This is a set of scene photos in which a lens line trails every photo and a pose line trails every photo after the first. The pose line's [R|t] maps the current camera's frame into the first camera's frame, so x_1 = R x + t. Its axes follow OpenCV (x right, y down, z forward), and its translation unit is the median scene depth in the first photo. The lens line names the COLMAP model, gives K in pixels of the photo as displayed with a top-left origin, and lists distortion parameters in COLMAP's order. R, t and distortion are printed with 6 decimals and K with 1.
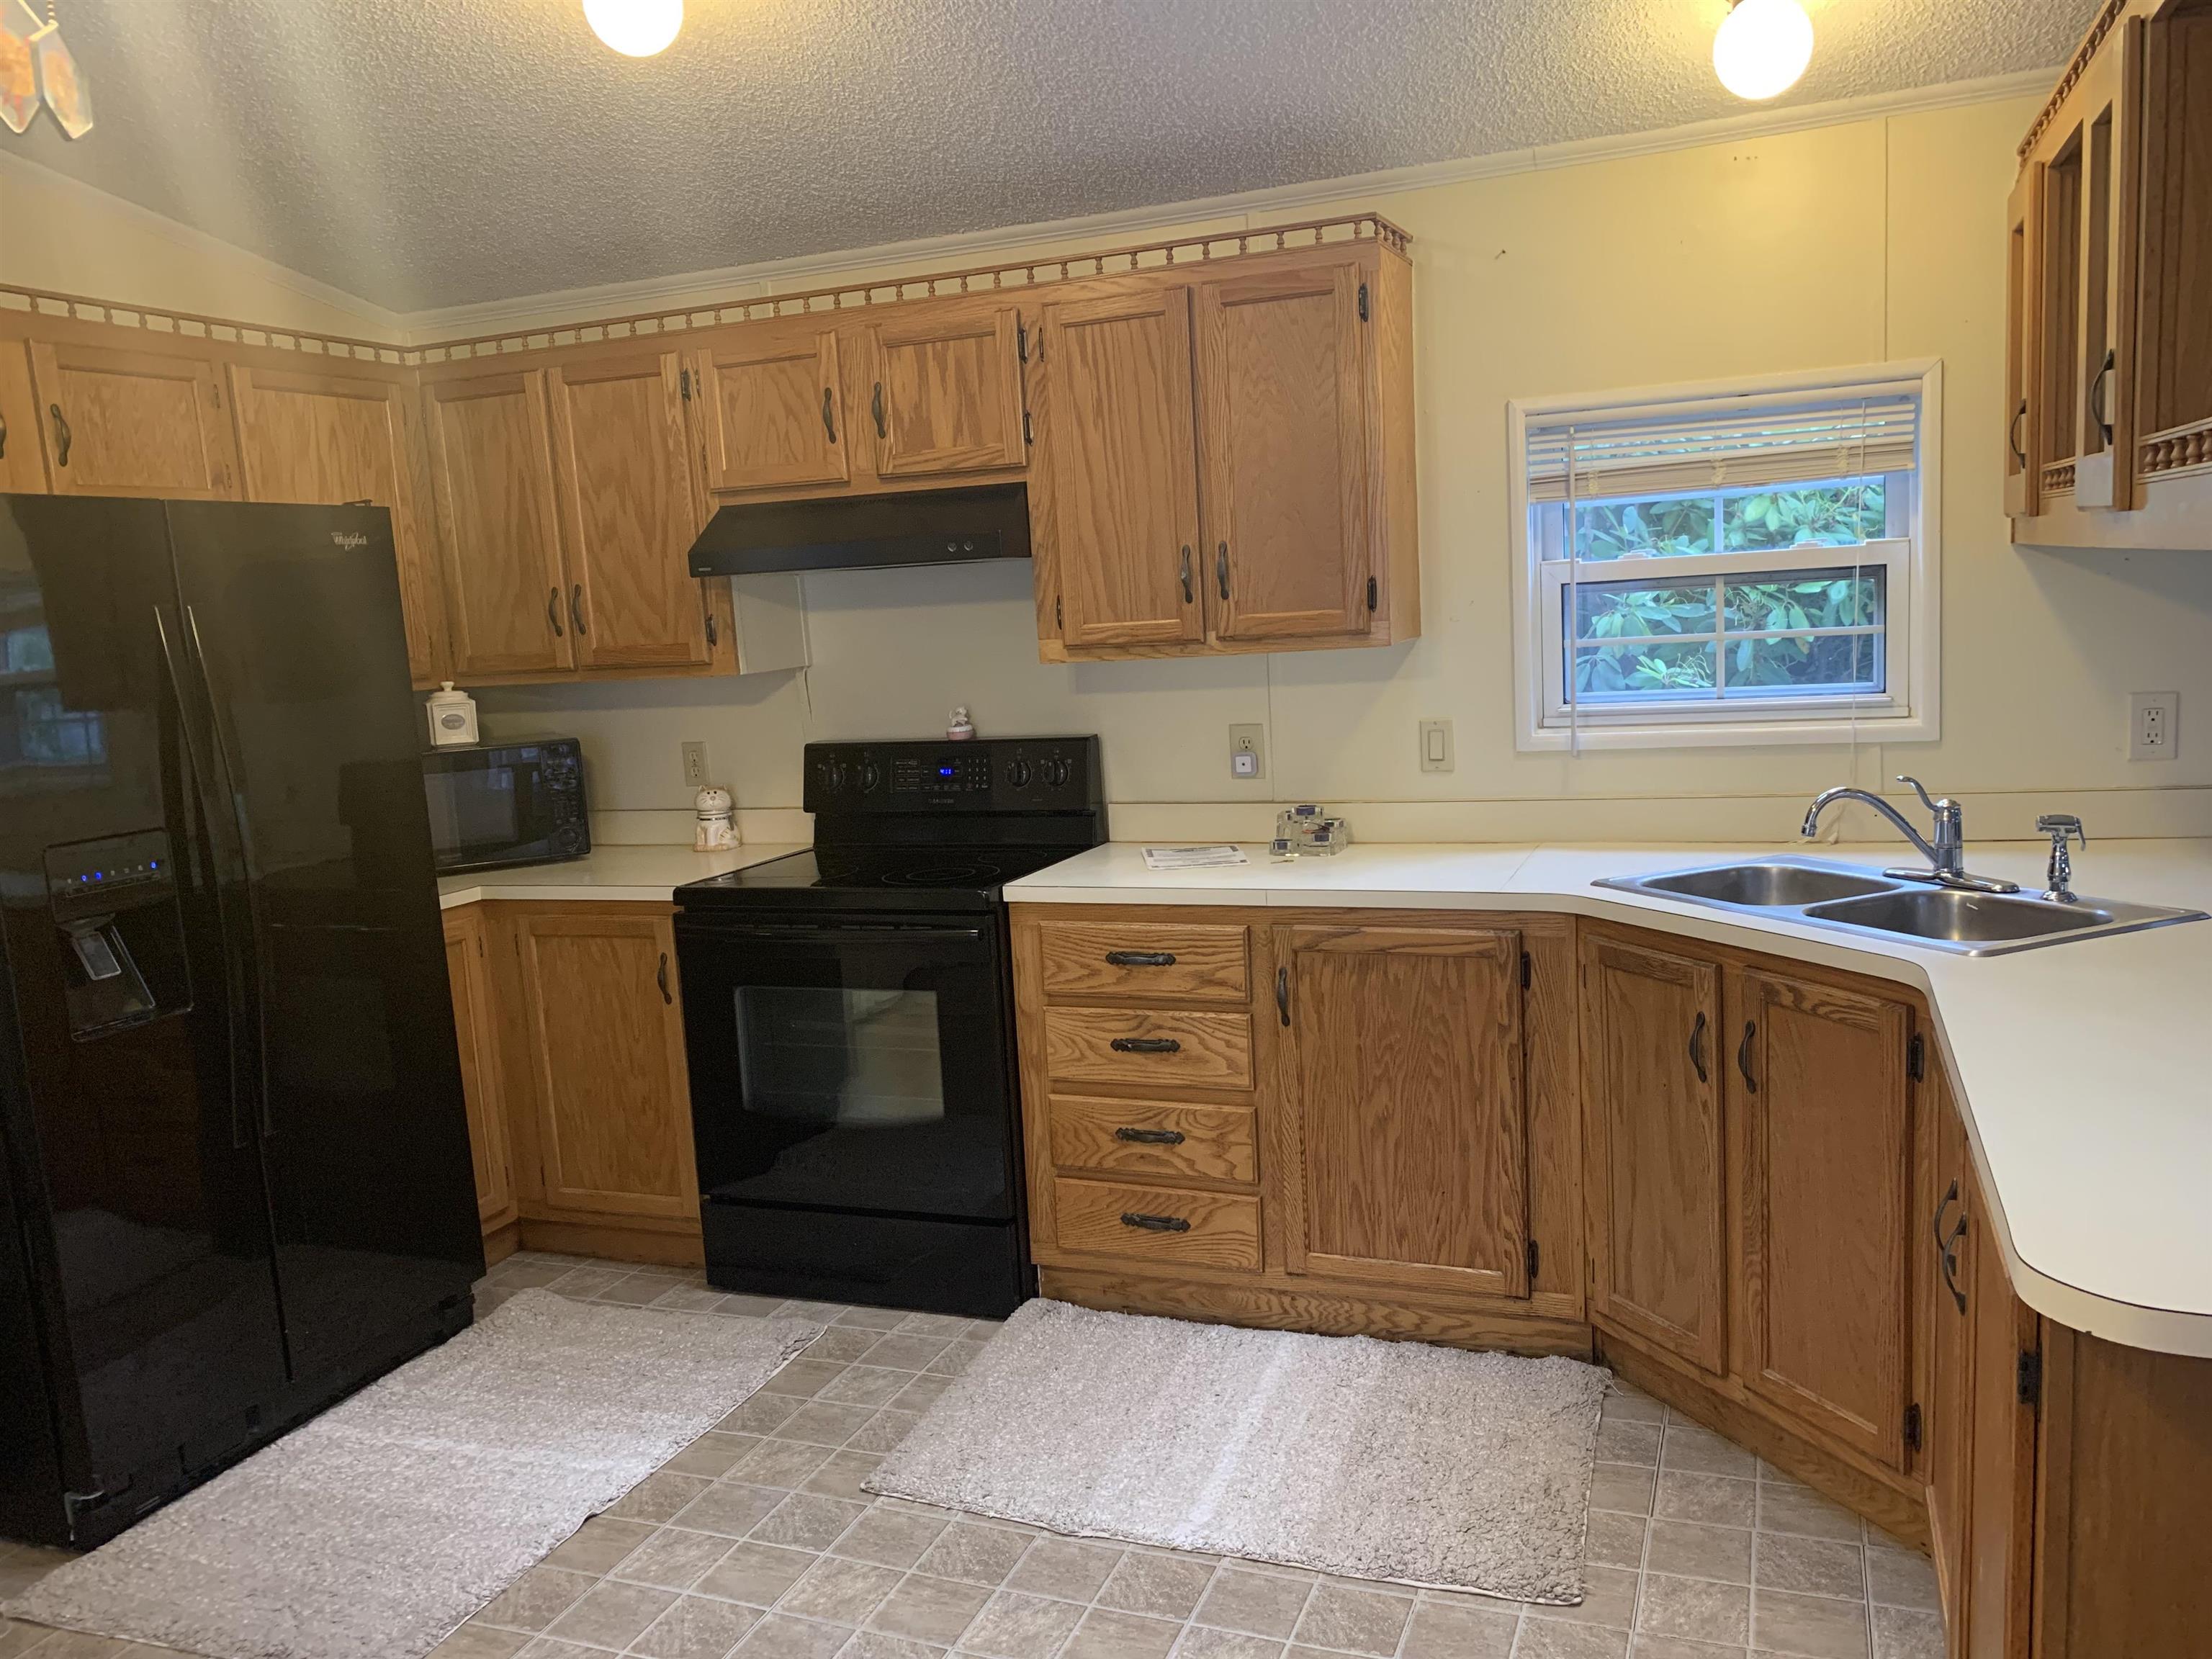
lens RADIAL K [[1695.1, 0, 1070.9], [0, 1695.1, 831.3], [0, 0, 1]] dist [0.119217, -0.237492]
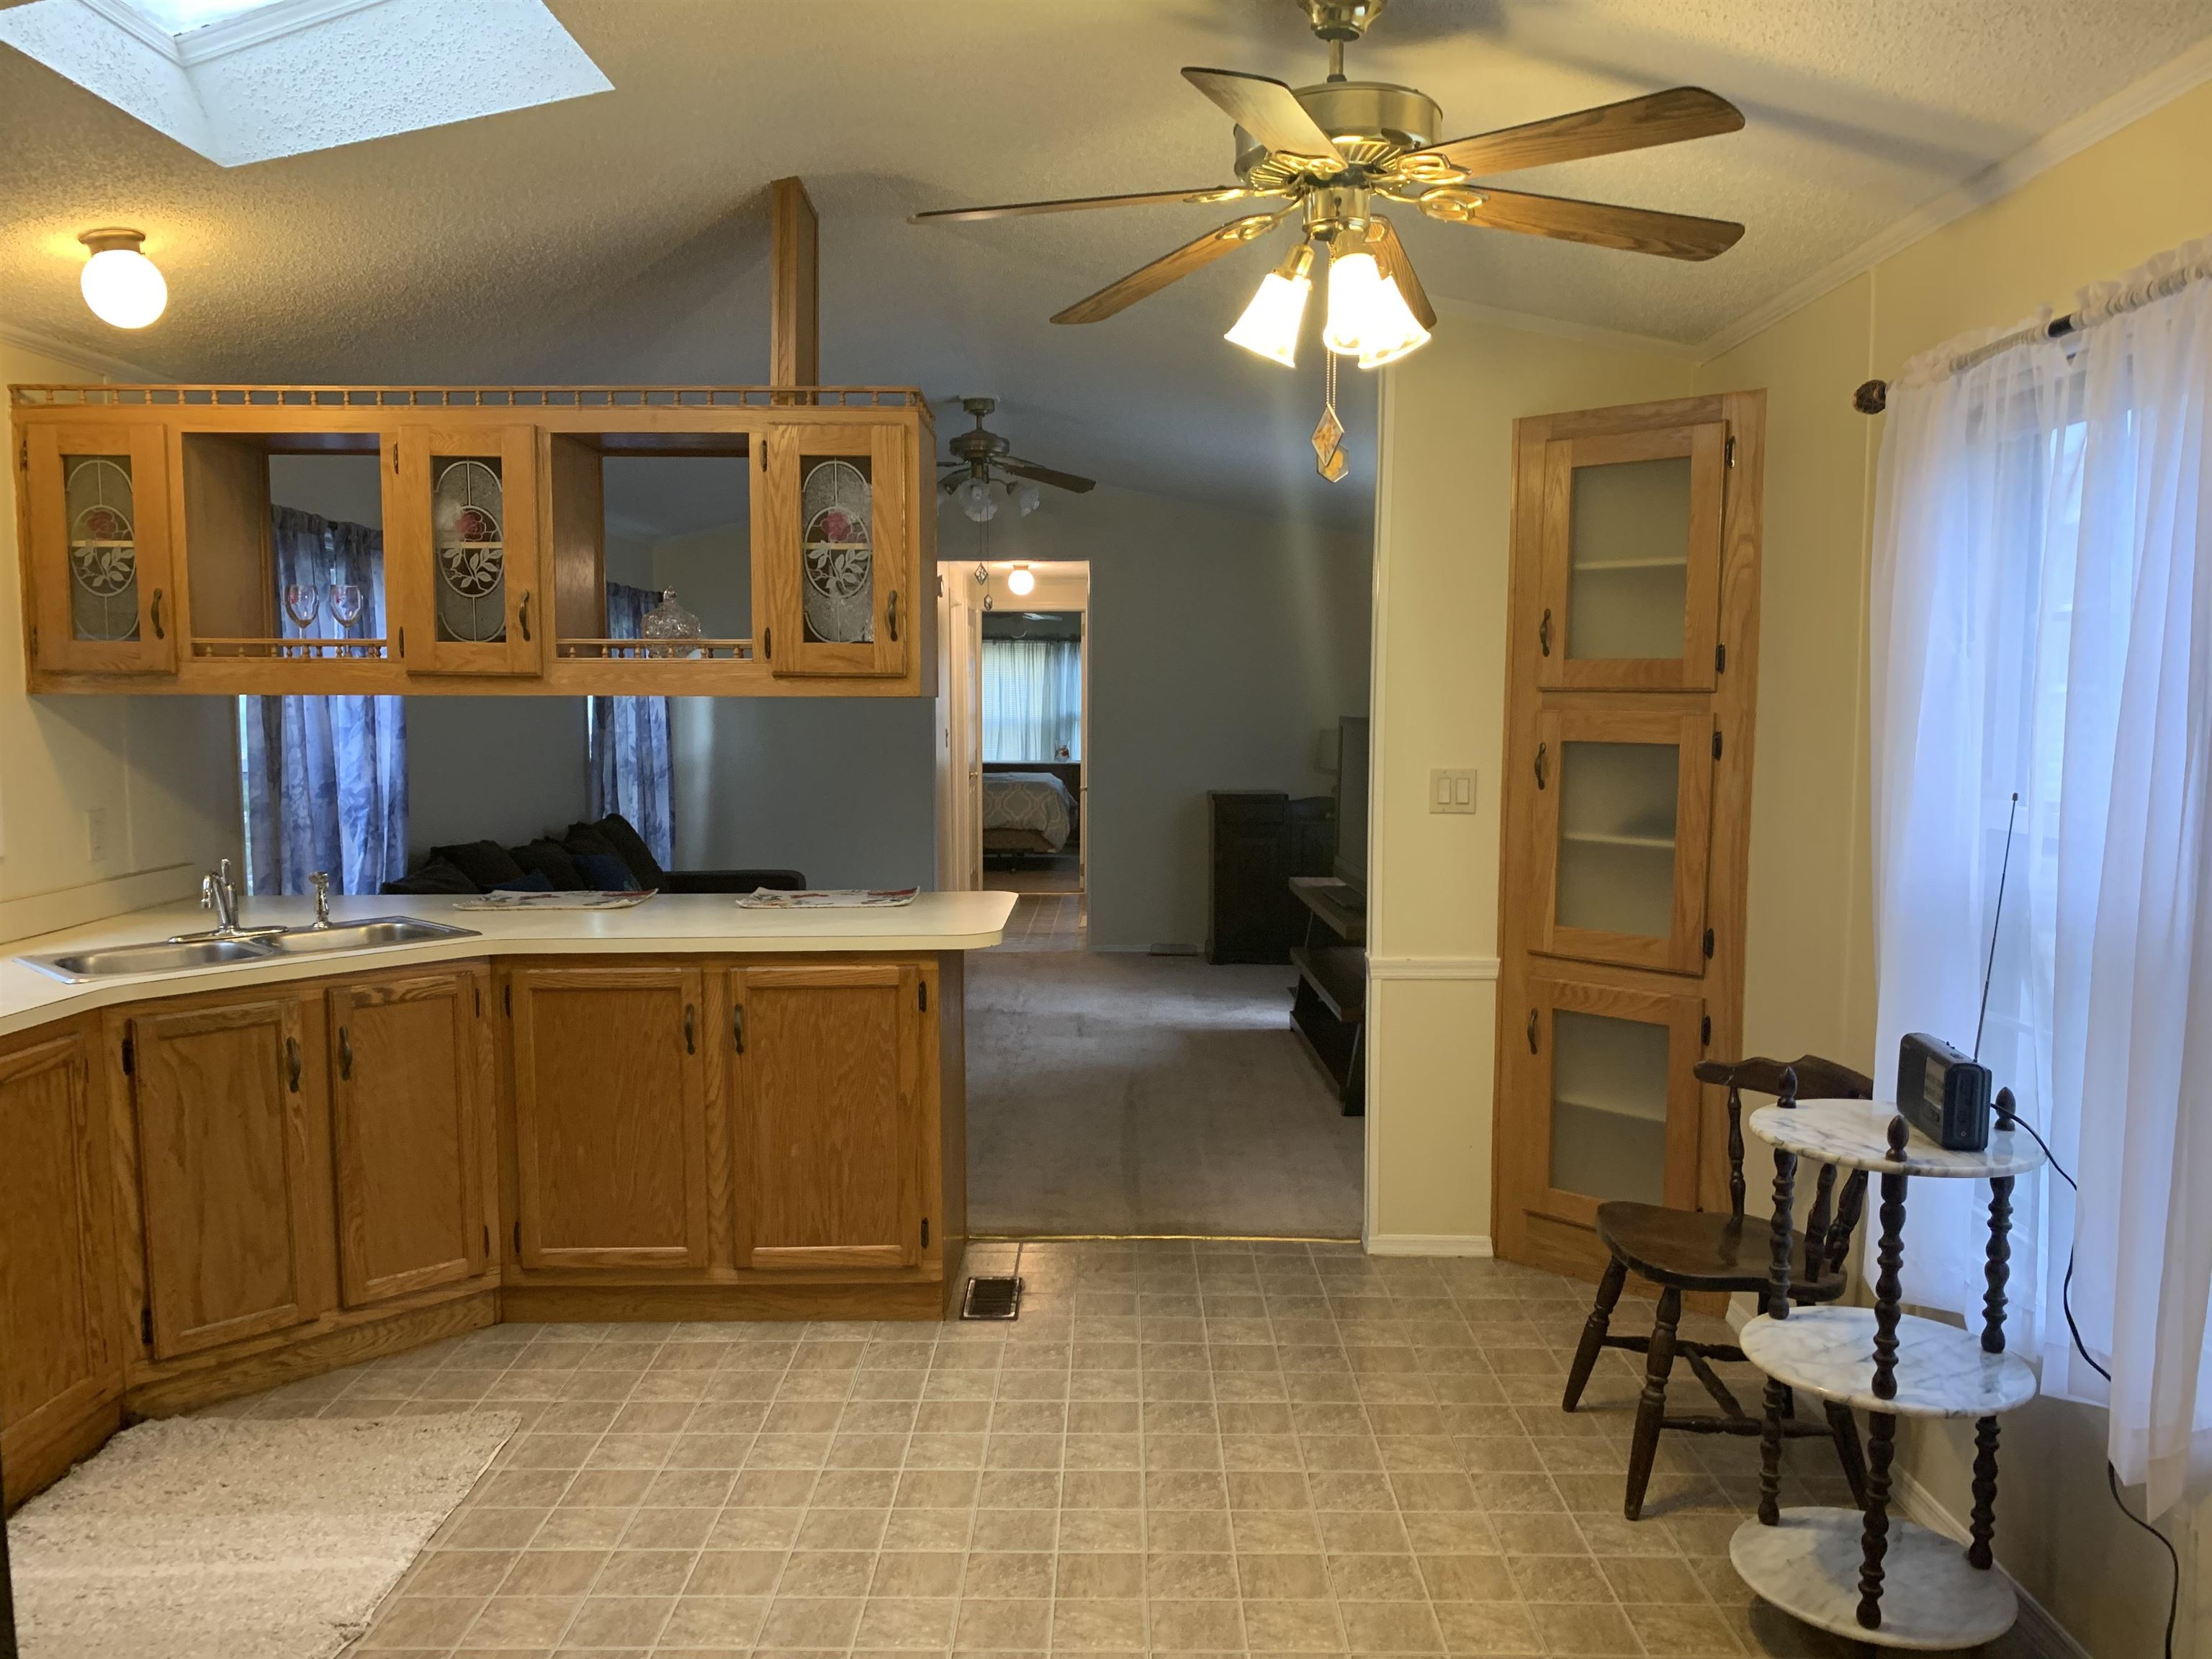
lens RADIAL K [[1660.5, 0, 1103.7], [0, 1660.5, 843.5], [0, 0, 1]] dist [0.103637, -0.161186]
pose [[-0.365034, -0.021446, 0.930747, -0.830914], [0.158366, 0.983734, 0.084778, -0.038900], [-0.917426, 0.178346, -0.355700, 0.696923]]
